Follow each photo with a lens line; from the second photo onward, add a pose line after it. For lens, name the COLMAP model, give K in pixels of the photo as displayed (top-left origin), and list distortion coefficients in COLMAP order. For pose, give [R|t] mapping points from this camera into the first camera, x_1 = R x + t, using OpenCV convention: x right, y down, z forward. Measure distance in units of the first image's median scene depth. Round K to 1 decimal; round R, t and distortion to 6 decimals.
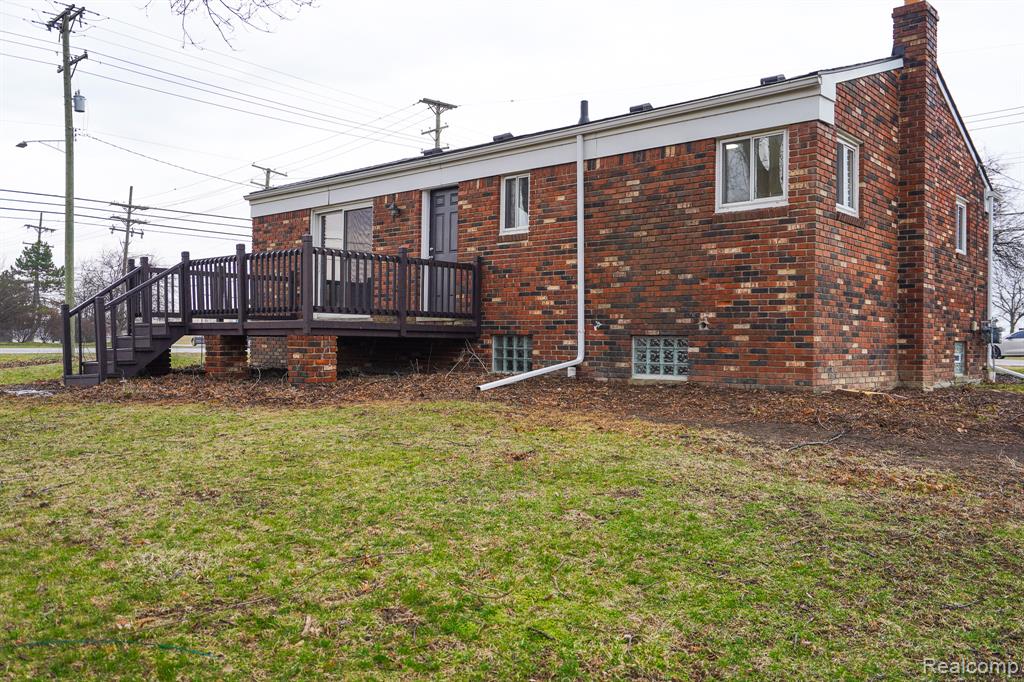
lens RADIAL K [[802.4, 0, 487.6], [0, 802.4, 342.0], [0, 0, 1]] dist [-0.000742, -0.004943]
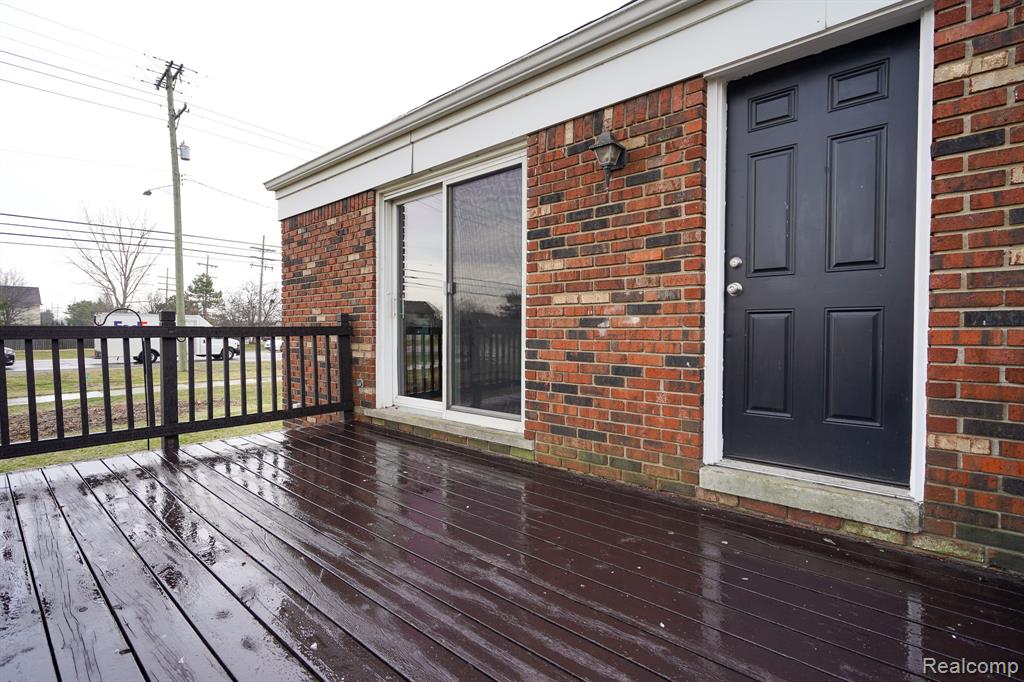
lens RADIAL K [[460.2, 0, 503.8], [0, 460.2, 346.7], [0, 0, 1]] dist [-0.004515, 0.001223]
pose [[0.999642, -0.009972, 0.024838, -0.184689], [0.009144, 0.999405, 0.033253, -0.095801], [-0.025155, -0.033014, 0.999138, 0.881445]]
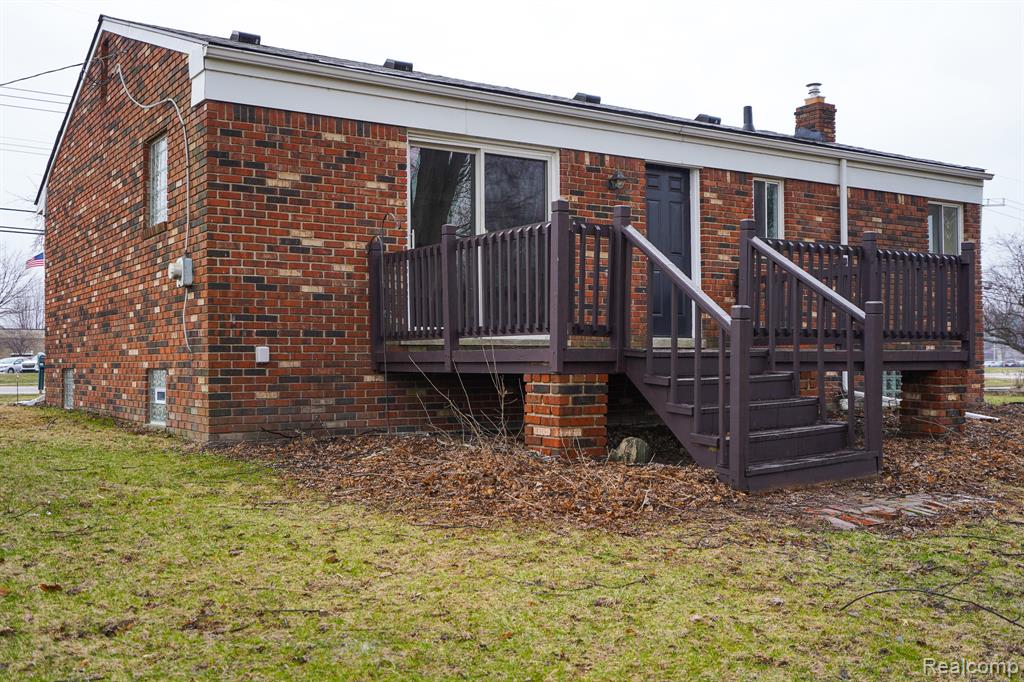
lens RADIAL K [[1050.1, 0, 467.4], [0, 1050.1, 365.5], [0, 0, 1]] dist [0.003350, 0.000000]
pose [[0.278811, -0.008631, 0.960307, -1.096122], [0.007253, 0.999950, 0.006882, -0.018596], [-0.960319, 0.005046, 0.278859, 0.965573]]
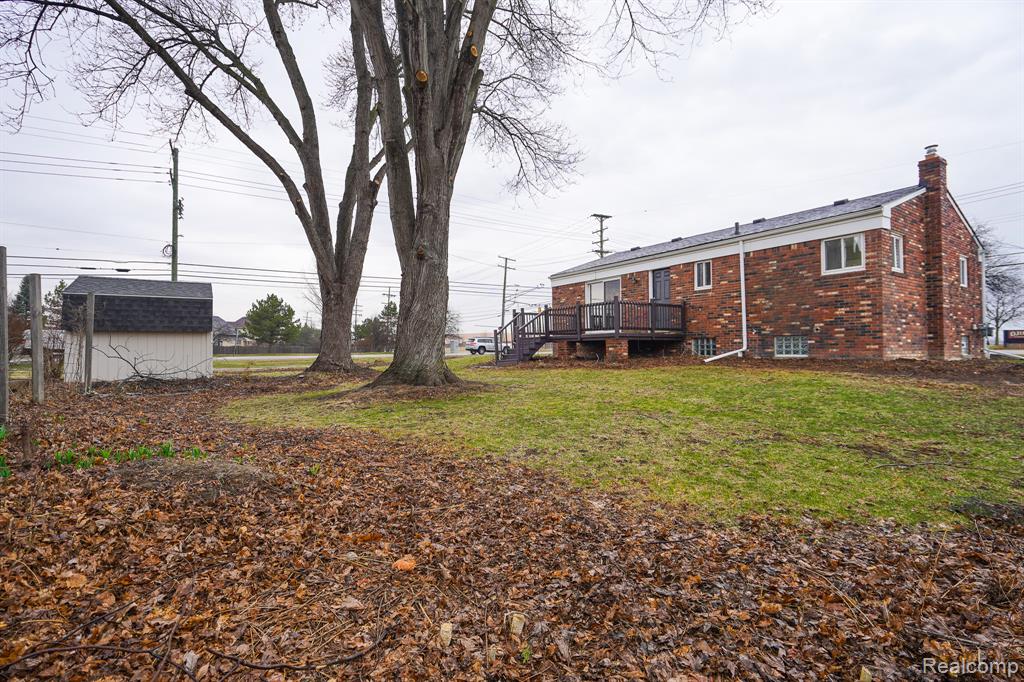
lens RADIAL K [[460.2, 0, 495.0], [0, 460.2, 344.0], [0, 0, 1]] dist [-0.004515, 0.001223]
pose [[0.968370, -0.023744, -0.248386, -0.191179], [0.020549, 0.999669, -0.015449, 0.013516], [0.248671, 0.009856, 0.968538, -0.278774]]
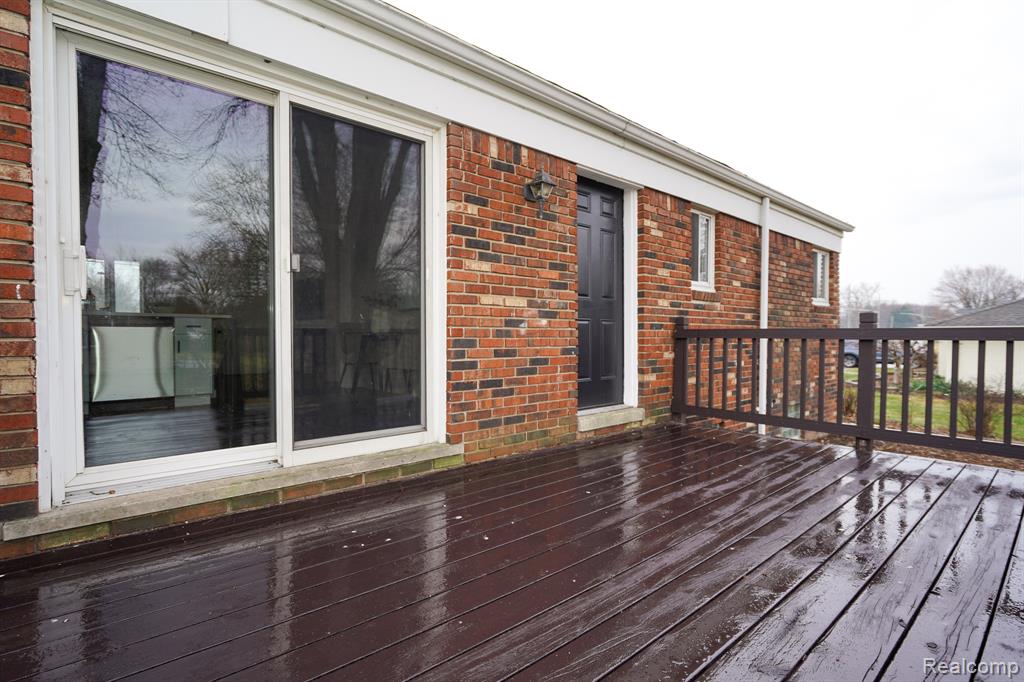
lens RADIAL K [[460.2, 0, 502.9], [0, 460.2, 345.3], [0, 0, 1]] dist [-0.004515, 0.001223]
pose [[0.162302, -0.038244, 0.986000, -0.405887], [-0.003118, 0.999224, 0.039270, -0.097362], [-0.986736, -0.009448, 0.162057, 1.077976]]
